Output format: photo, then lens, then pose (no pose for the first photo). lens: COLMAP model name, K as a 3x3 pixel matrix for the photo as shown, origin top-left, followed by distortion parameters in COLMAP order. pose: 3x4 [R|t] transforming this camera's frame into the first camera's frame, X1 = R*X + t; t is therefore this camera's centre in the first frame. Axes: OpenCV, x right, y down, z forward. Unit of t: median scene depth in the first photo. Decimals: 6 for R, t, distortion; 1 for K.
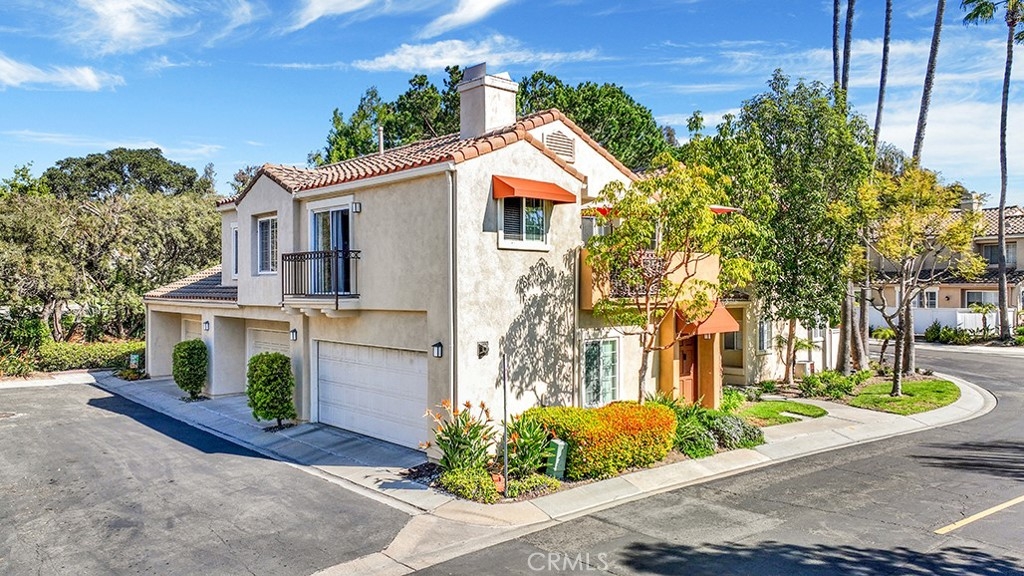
lens RADIAL K [[737.7, 0, 512.0], [0, 737.7, 288.0], [0, 0, 1]] dist [-0.007257, 0.001457]
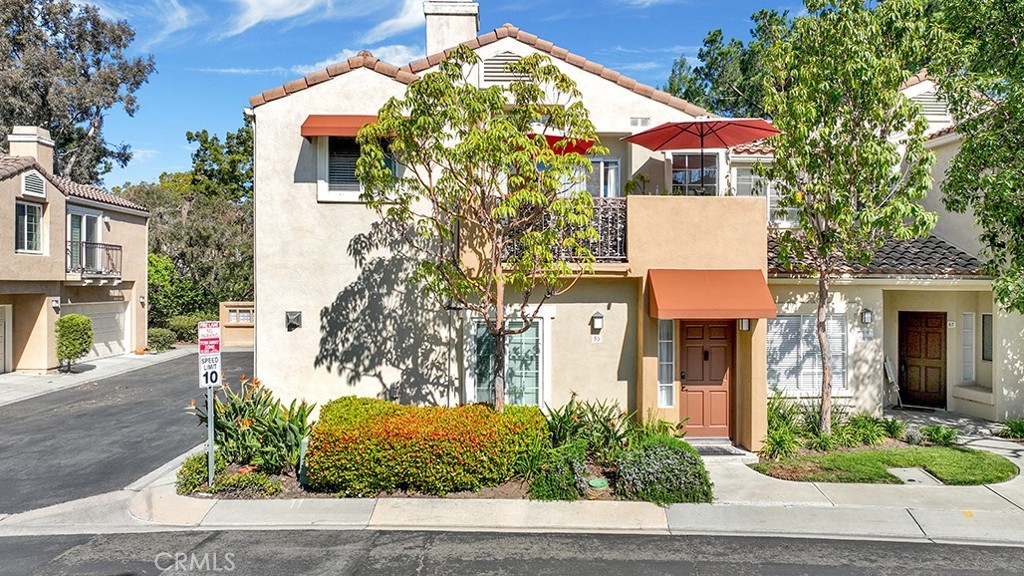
lens RADIAL K [[737.7, 0, 512.0], [0, 737.7, 288.0], [0, 0, 1]] dist [-0.007257, 0.001457]
pose [[0.764461, 0.006967, -0.644632, 0.677286], [-0.004067, 0.999974, 0.005985, 0.037584], [0.644657, -0.001953, 0.764469, 0.490667]]
